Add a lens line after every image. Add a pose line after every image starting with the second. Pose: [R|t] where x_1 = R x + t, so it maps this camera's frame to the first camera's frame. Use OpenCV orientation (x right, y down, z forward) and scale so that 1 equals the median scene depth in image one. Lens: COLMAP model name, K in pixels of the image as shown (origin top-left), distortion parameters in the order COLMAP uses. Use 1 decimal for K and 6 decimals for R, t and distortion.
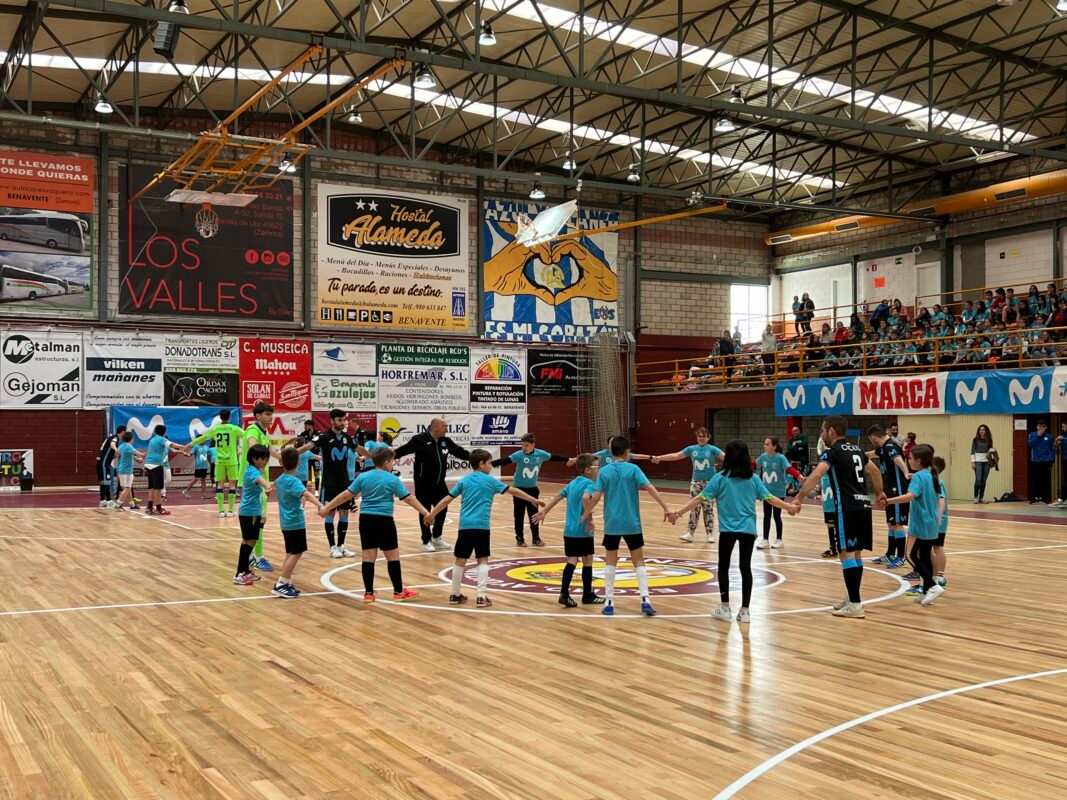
lens RADIAL K [[1226.2, 0, 551.9], [0, 1226.2, 406.5], [0, 0, 1]] dist [0.057988, 0.000000]
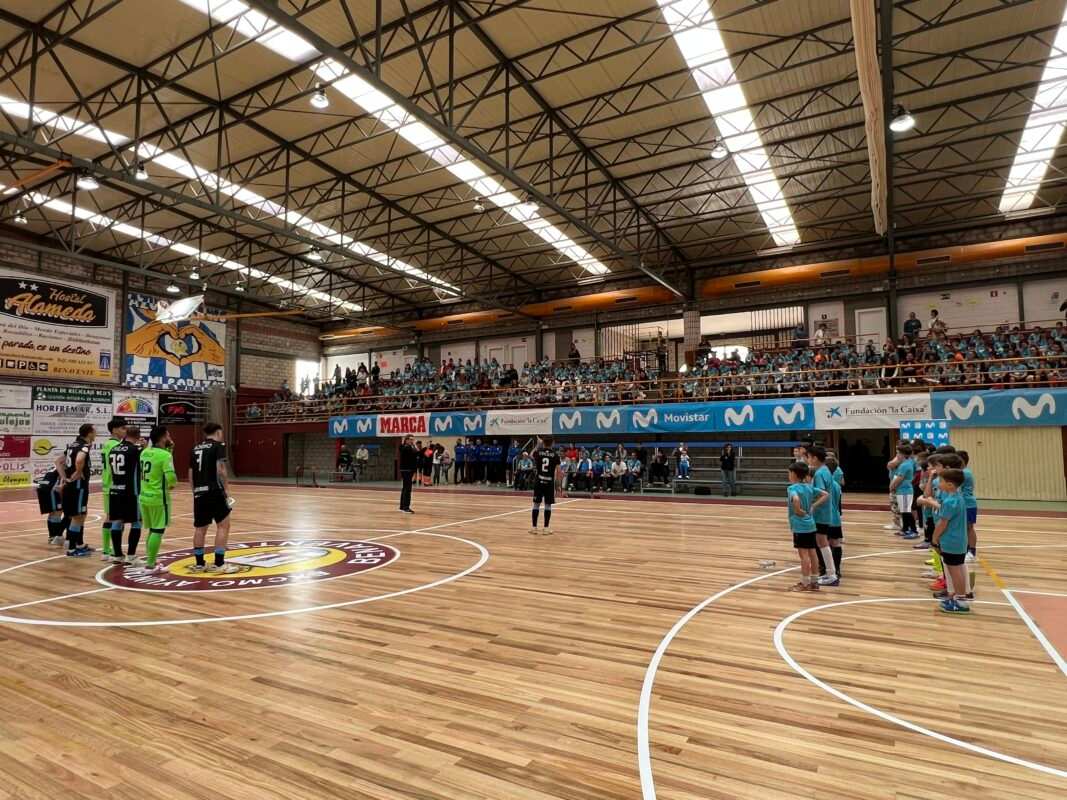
lens RADIAL K [[622.1, 0, 534.1], [0, 622.1, 402.6], [0, 0, 1]] dist [0.000326, -0.001800]
pose [[0.858720, 0.026875, 0.511740, -0.015610], [-0.001411, 0.998744, -0.050084, 0.002351], [-0.512444, 0.042286, 0.857679, 0.109773]]
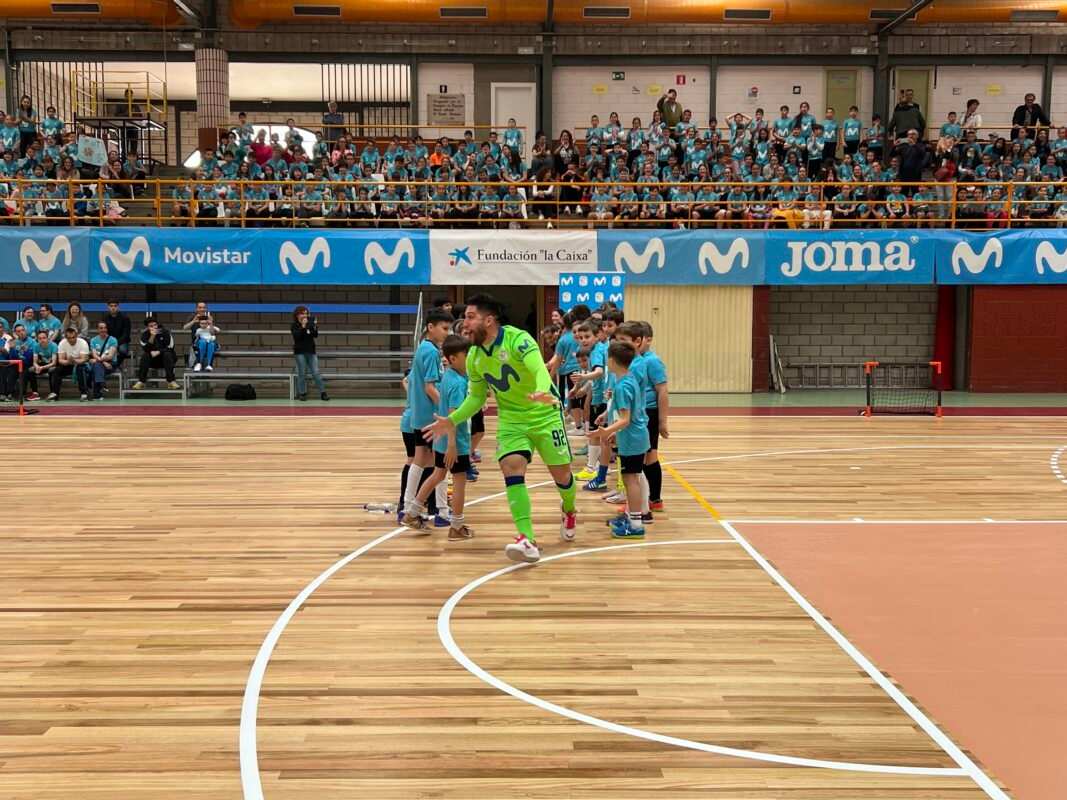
lens RADIAL K [[1132.0, 0, 528.4], [0, 1132.0, 414.0], [0, 0, 1]] dist [0.044971, 0.000000]
pose [[0.479464, -0.082083, 0.873714, -0.018036], [-0.018333, 0.994462, 0.103488, 0.003569], [-0.877370, -0.065636, 0.475303, 0.124593]]
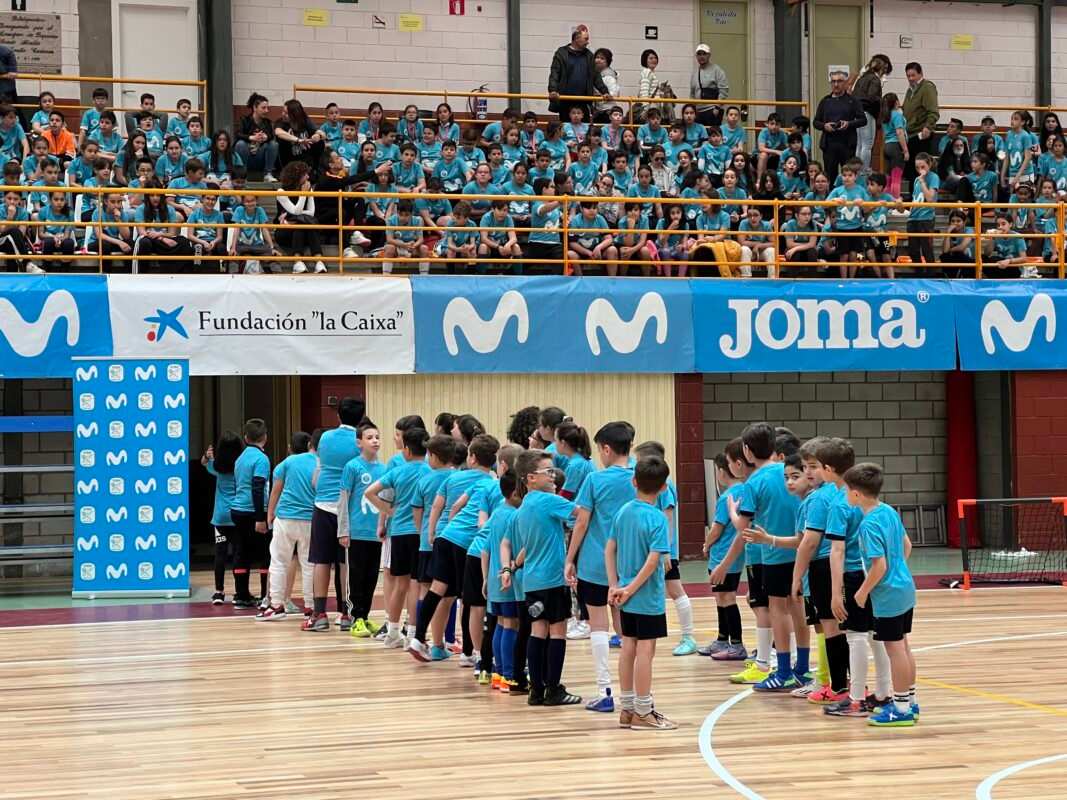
lens RADIAL K [[2421.0, 0, 574.0], [0, 2421.0, 378.8], [0, 0, 1]] dist [0.119197, 0.000000]
pose [[0.177776, 0.012225, 0.983995, -0.162563], [-0.005949, 0.999918, -0.011348, 0.005937], [-0.984053, -0.003836, 0.177835, 0.209412]]
